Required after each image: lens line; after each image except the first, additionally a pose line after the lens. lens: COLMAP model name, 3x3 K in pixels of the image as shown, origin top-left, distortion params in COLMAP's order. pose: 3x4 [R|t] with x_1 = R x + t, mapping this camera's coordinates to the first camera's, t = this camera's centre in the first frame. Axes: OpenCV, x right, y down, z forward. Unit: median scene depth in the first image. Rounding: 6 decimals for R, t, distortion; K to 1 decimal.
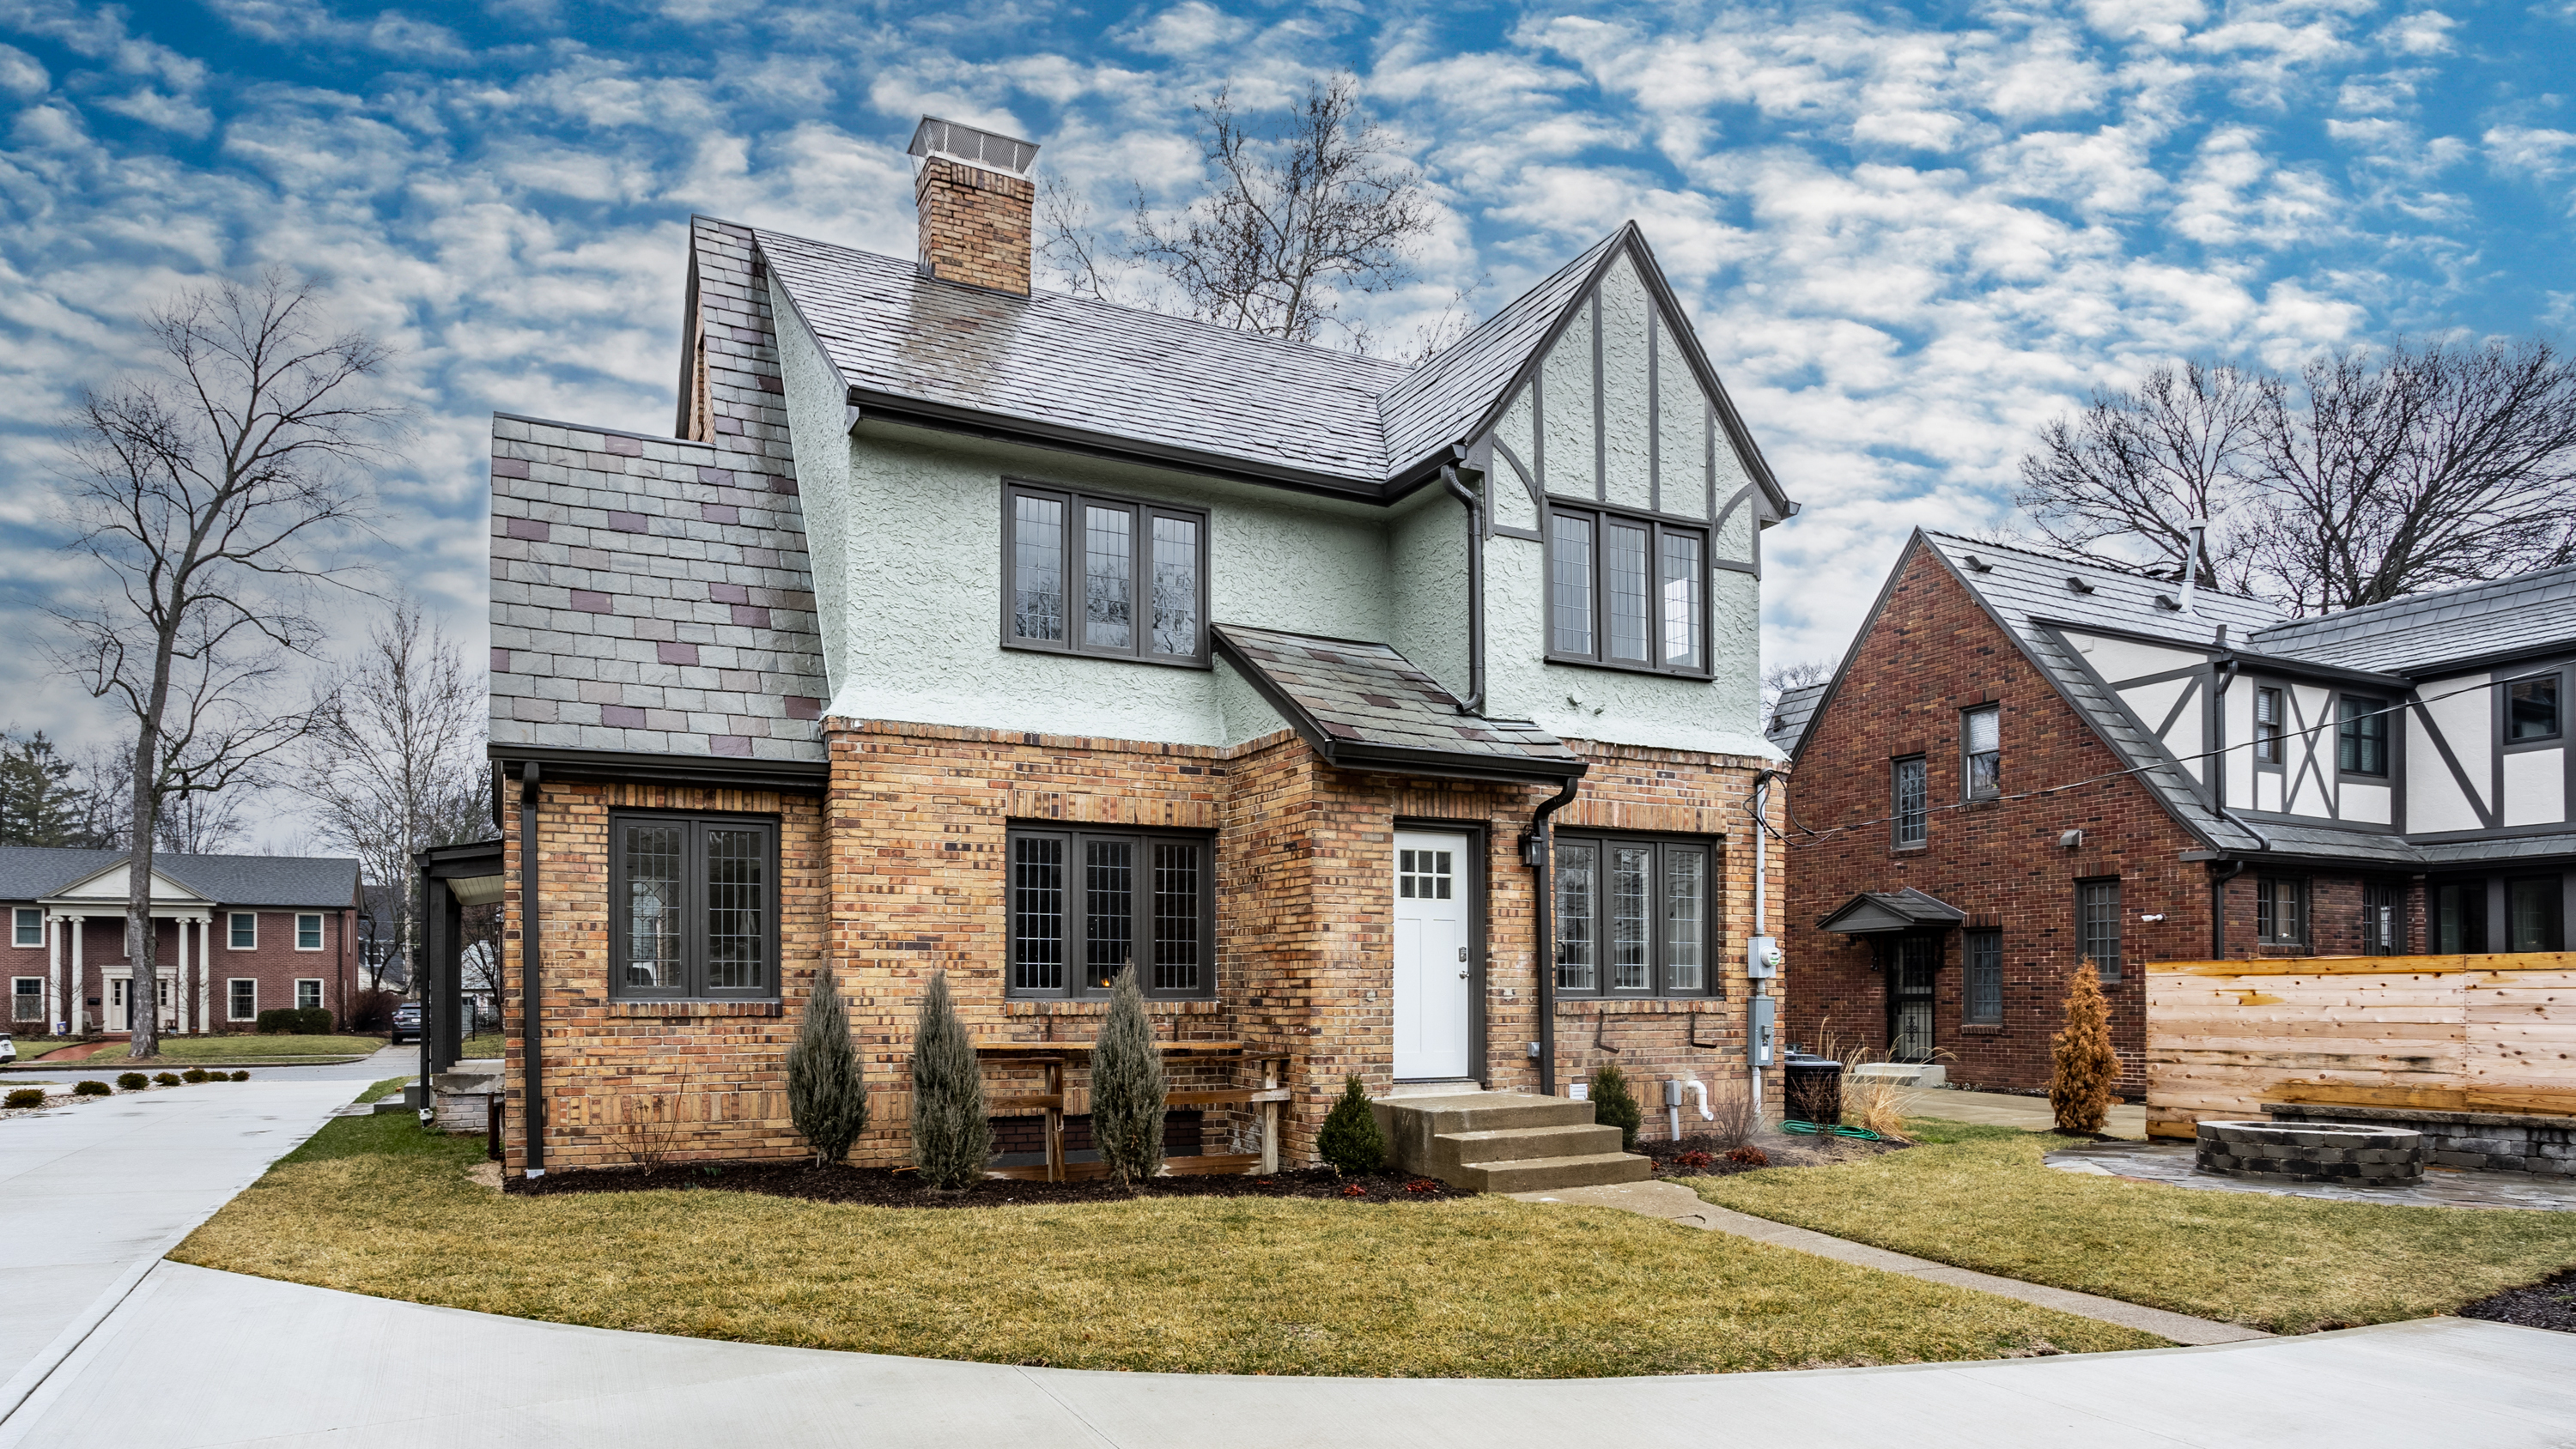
lens RADIAL K [[1379.1, 0, 1093.0], [0, 1379.1, 990.9], [0, 0, 1]] dist [-0.061090, 0.029122]
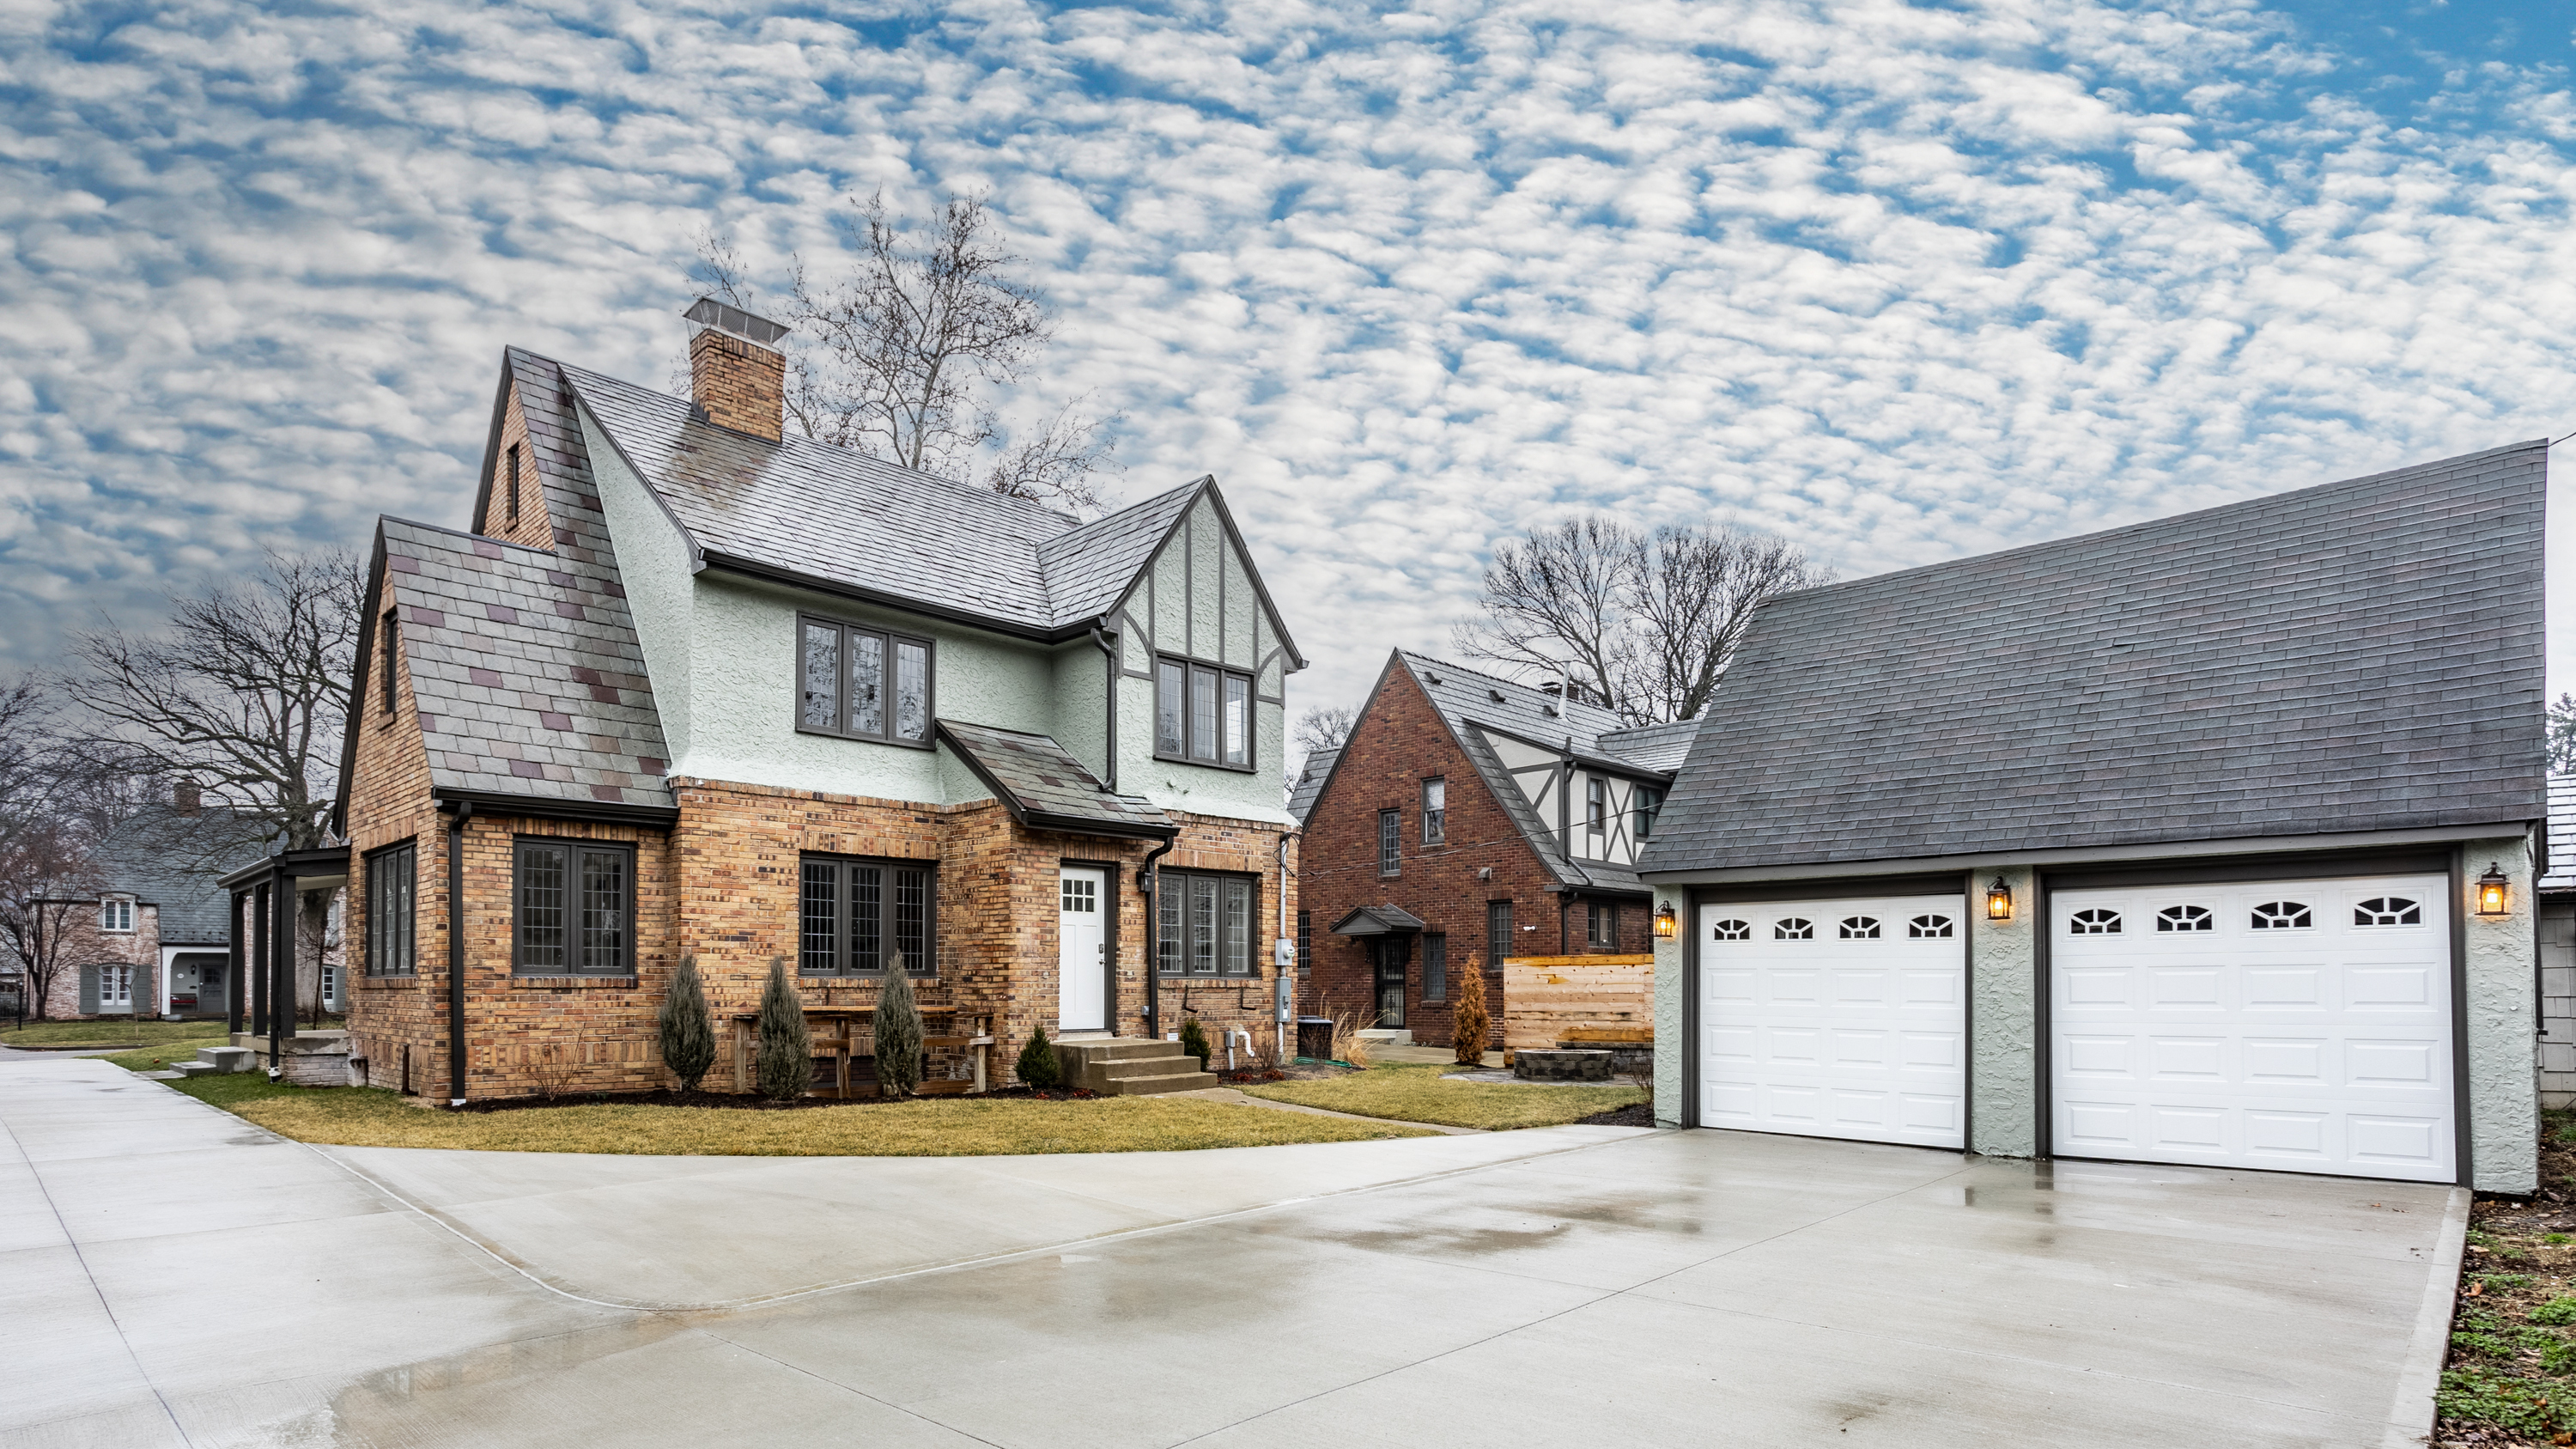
lens RADIAL K [[1350.8, 0, 1171.2], [0, 1350.8, 966.6], [0, 0, 1]] dist [-0.056244, 0.036693]
pose [[0.936766, 0.006460, 0.349897, -0.185886], [-0.002848, 0.999937, -0.010839, 0.009860], [-0.349945, 0.009157, 0.936725, -0.440958]]
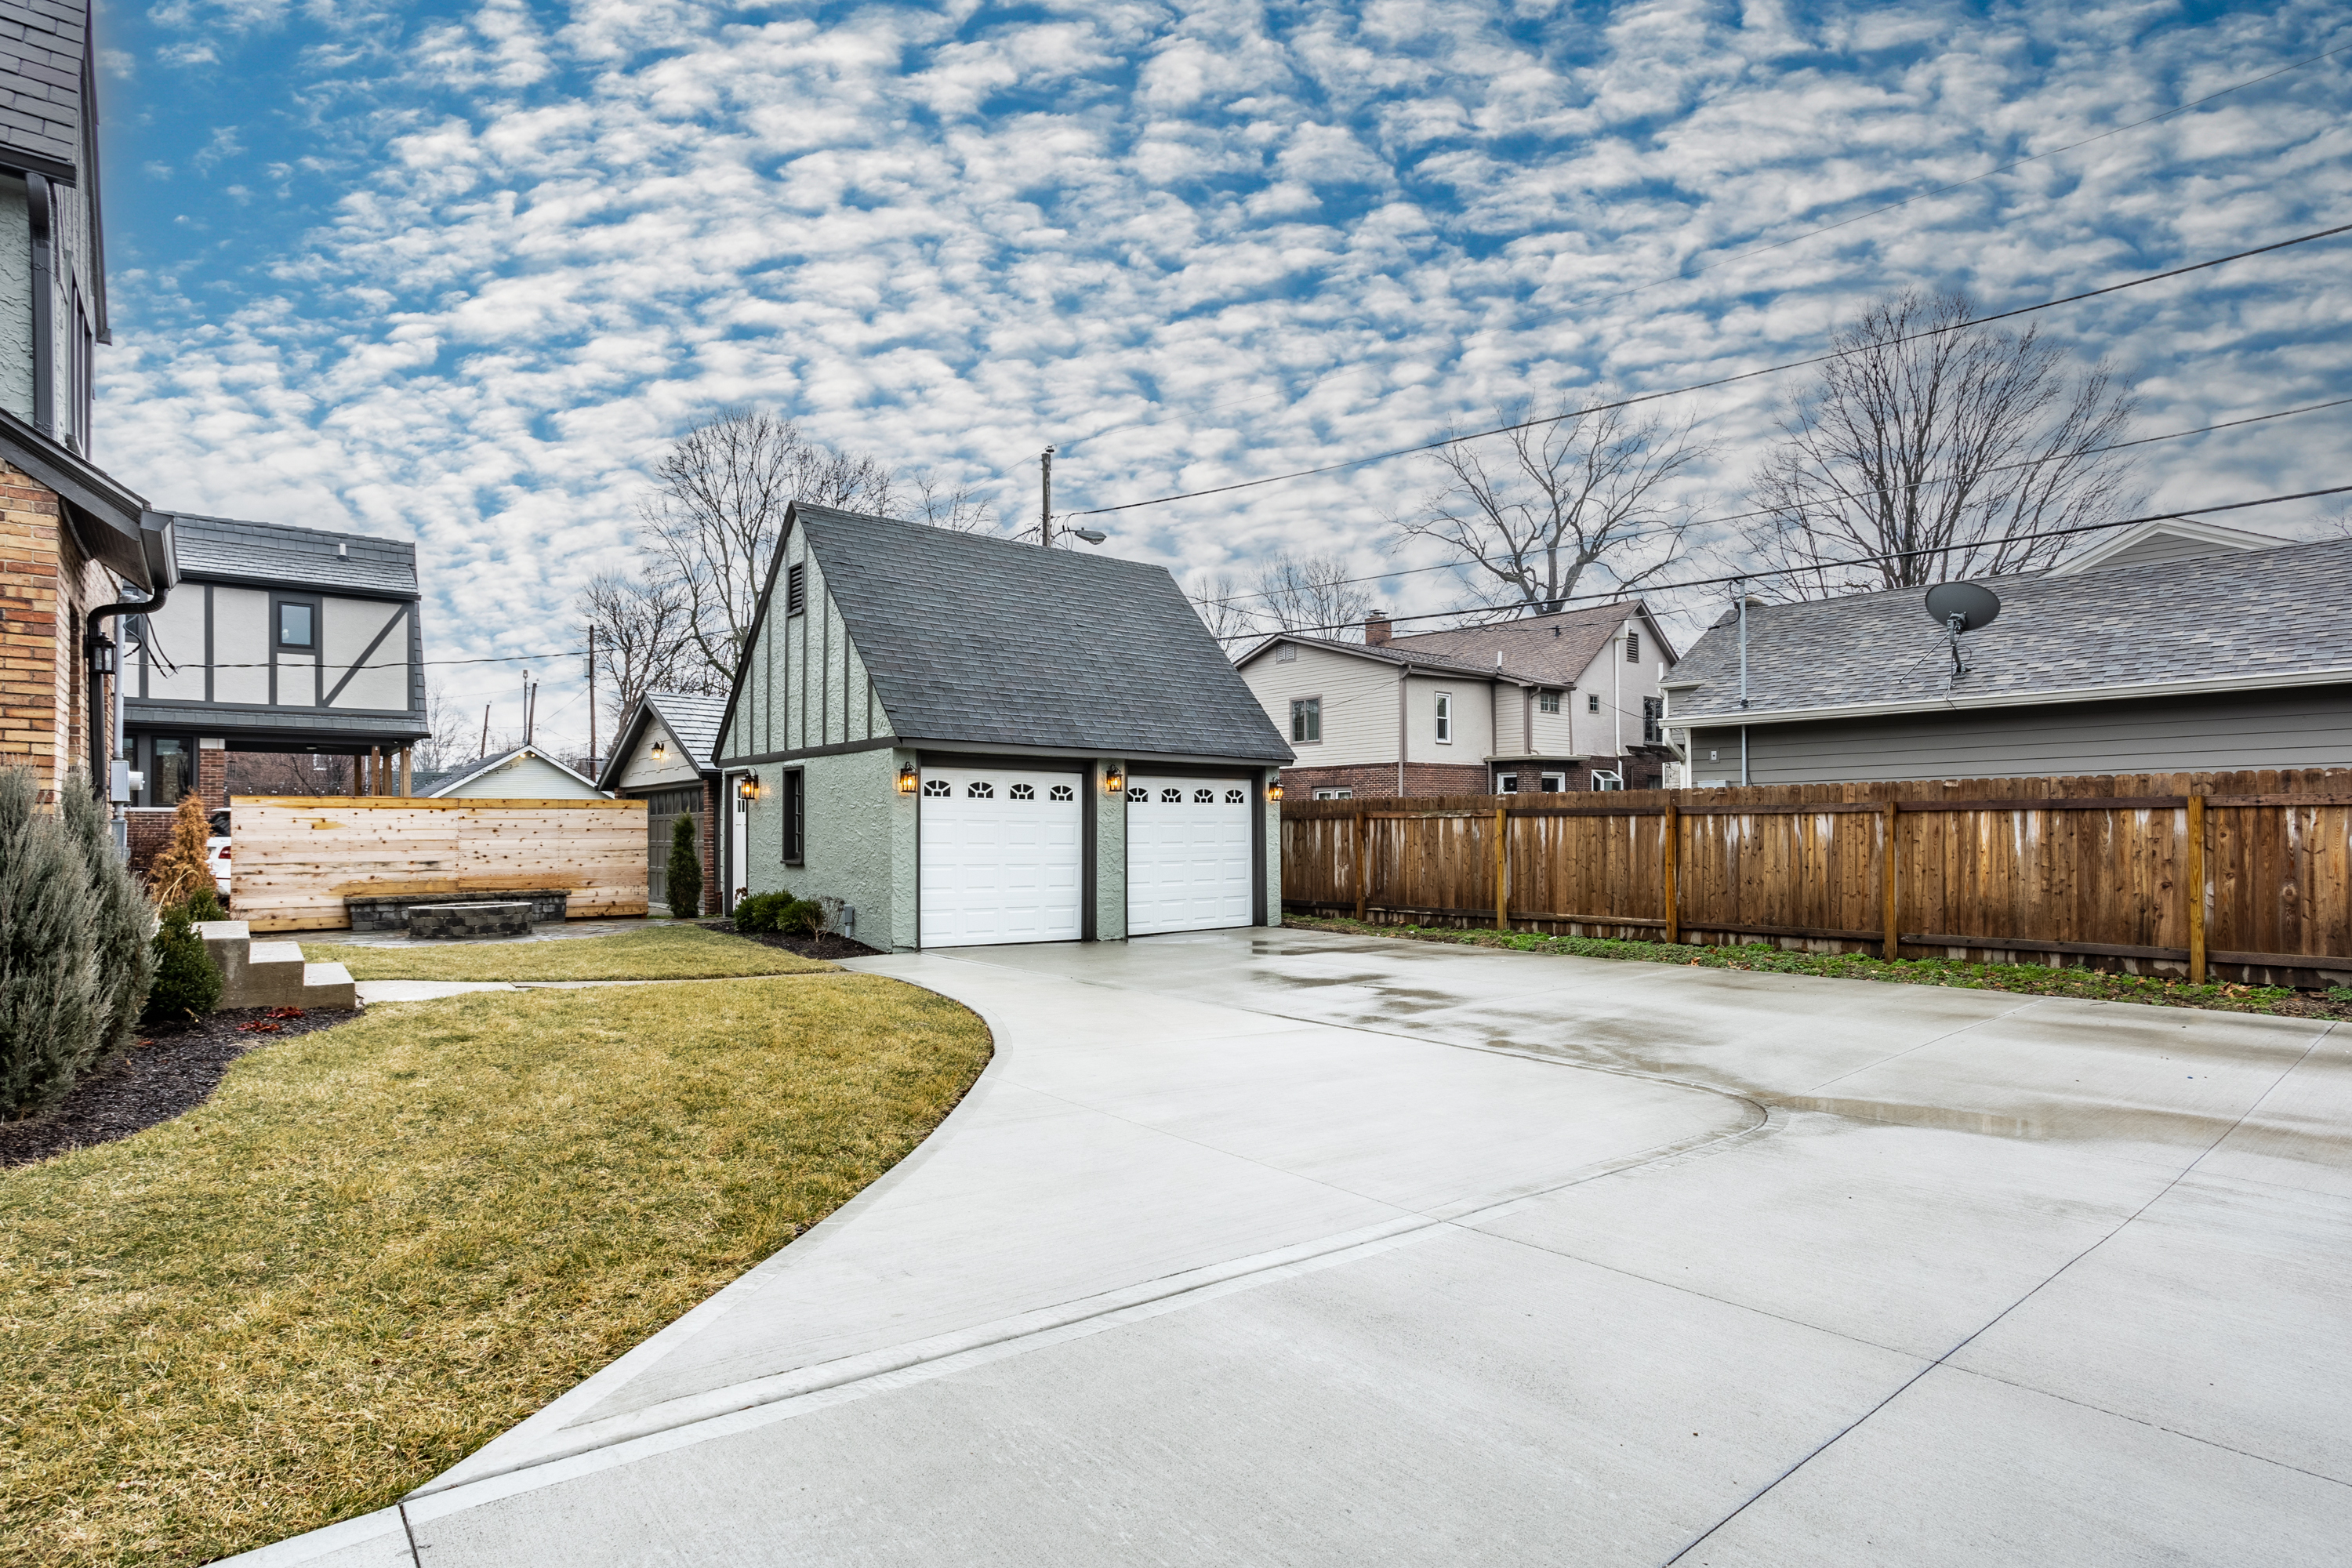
lens RADIAL K [[1238.7, 0, 1140.1], [0, 1238.7, 810.3], [0, 0, 1]] dist [-0.000820, 0.017681]
pose [[-0.262695, 0.015454, 0.964755, -0.658612], [-0.004454, 0.999842, -0.017229, 0.010052], [-0.964869, -0.008823, -0.262584, 0.551961]]
